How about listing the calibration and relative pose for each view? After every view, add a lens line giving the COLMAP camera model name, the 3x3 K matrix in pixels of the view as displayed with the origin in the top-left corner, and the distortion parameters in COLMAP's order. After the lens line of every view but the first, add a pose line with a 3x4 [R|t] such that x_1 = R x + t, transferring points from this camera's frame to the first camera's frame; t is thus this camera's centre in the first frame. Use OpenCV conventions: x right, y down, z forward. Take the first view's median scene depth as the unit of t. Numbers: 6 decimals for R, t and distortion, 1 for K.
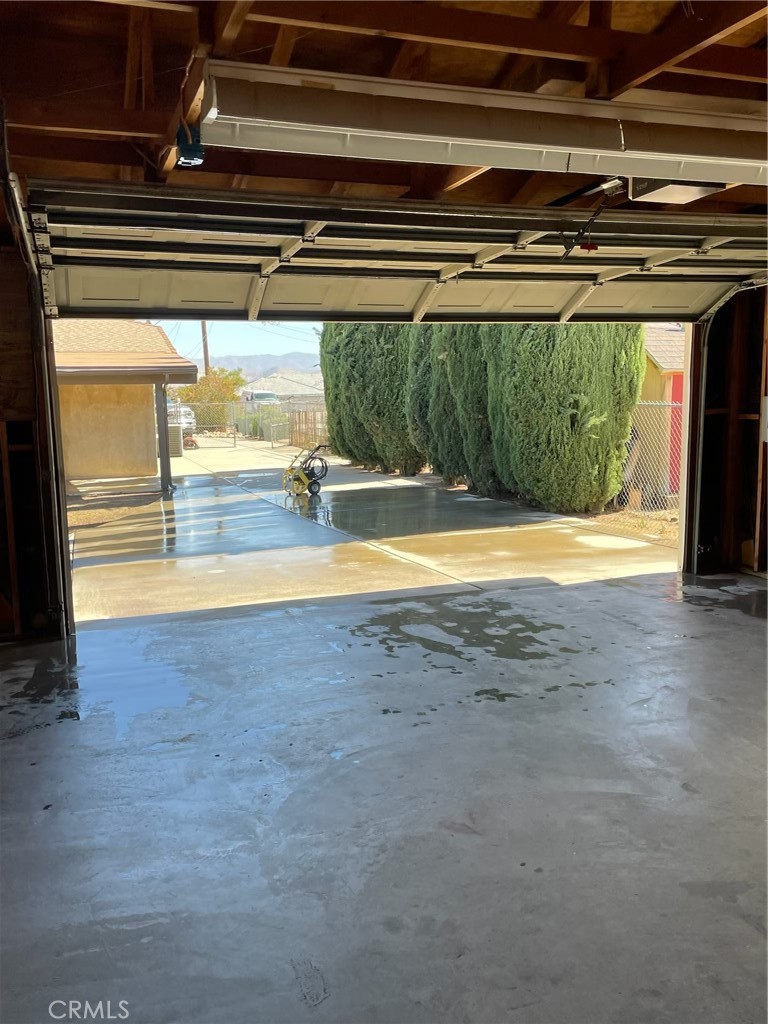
lens RADIAL K [[874.3, 0, 383.4], [0, 874.3, 511.9], [0, 0, 1]] dist [0.017161, -0.029353]
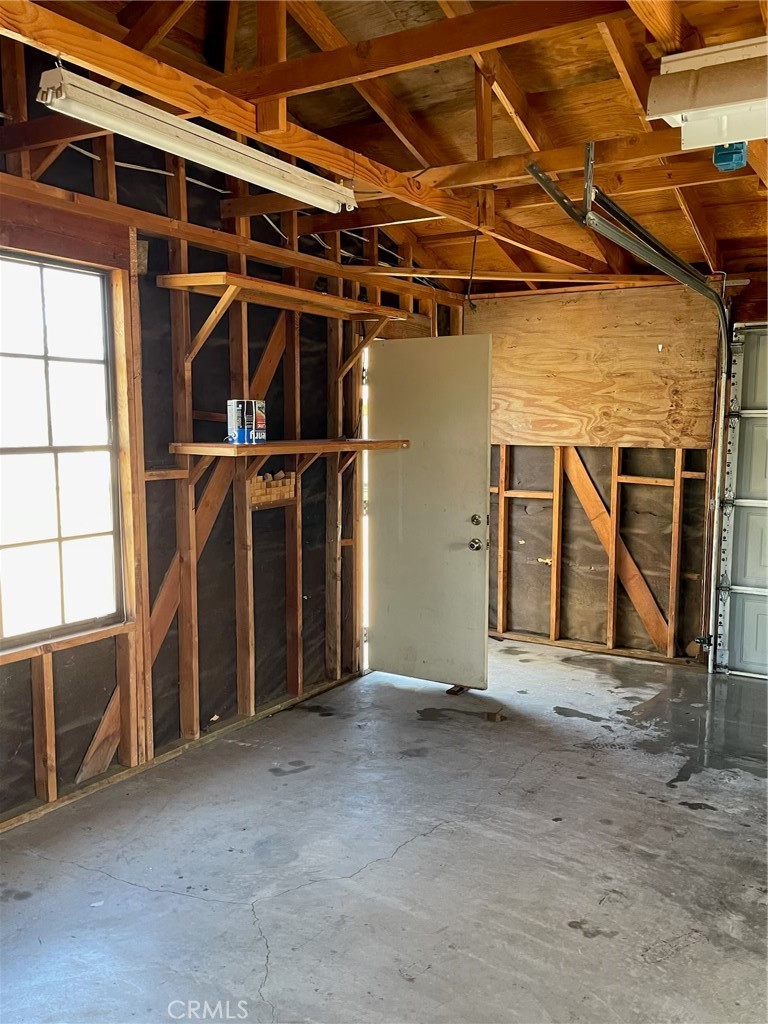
lens RADIAL K [[874.3, 0, 391.5], [0, 874.3, 516.1], [0, 0, 1]] dist [0.017161, -0.029353]
pose [[0.628086, 0.107115, -0.770737, 0.161365], [-0.125442, 0.991463, 0.035567, -0.020177], [0.767967, 0.074343, 0.636160, 0.104913]]
